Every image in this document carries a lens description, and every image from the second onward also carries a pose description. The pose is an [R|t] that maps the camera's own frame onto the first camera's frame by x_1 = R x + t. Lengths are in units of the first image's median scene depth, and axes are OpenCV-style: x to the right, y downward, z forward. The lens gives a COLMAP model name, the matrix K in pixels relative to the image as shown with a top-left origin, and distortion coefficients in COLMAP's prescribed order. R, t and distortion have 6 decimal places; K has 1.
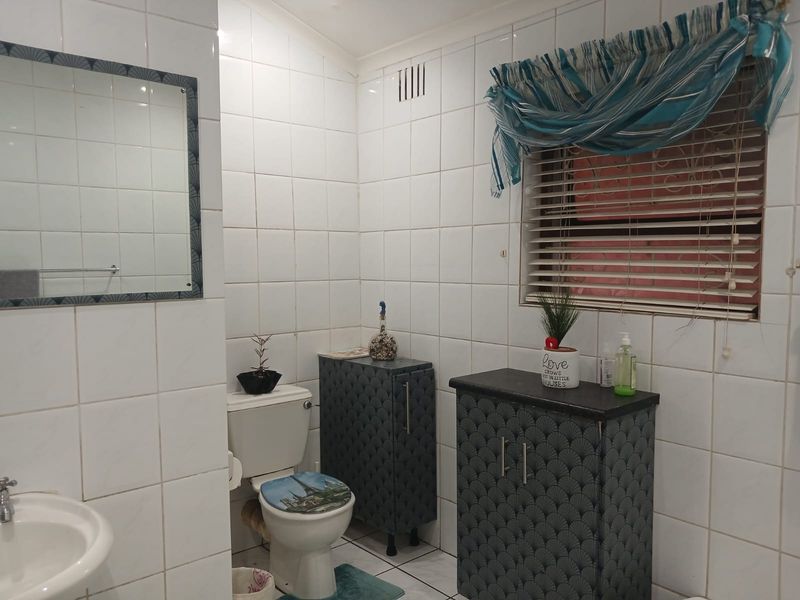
lens RADIAL K [[629.5, 0, 400.0], [0, 629.5, 300.0], [0, 0, 1]] dist [0.000707, -0.006082]
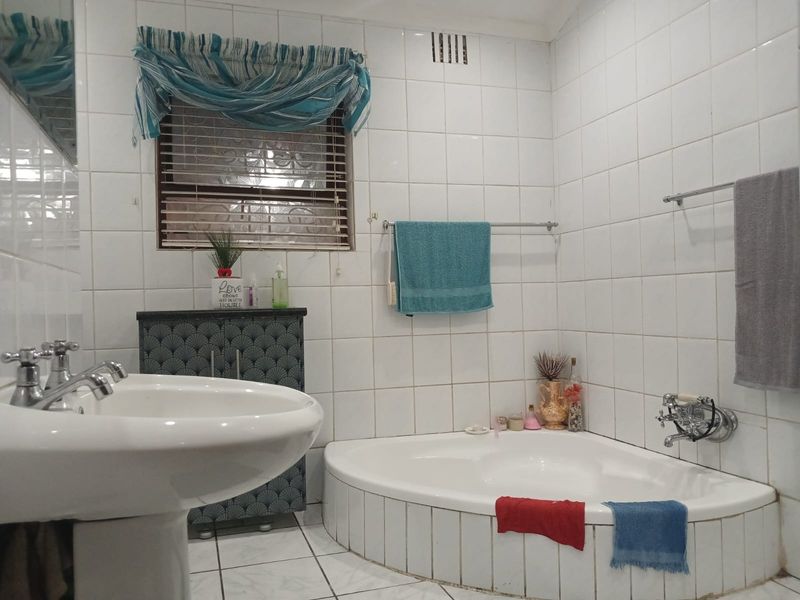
lens RADIAL K [[629.5, 0, 400.0], [0, 629.5, 300.0], [0, 0, 1]] dist [0.000707, -0.006082]
pose [[0.389899, -0.001587, 0.920856, -0.799590], [0.082854, 0.996003, -0.033365, 0.204655], [-0.917123, 0.089306, 0.388472, 0.254445]]
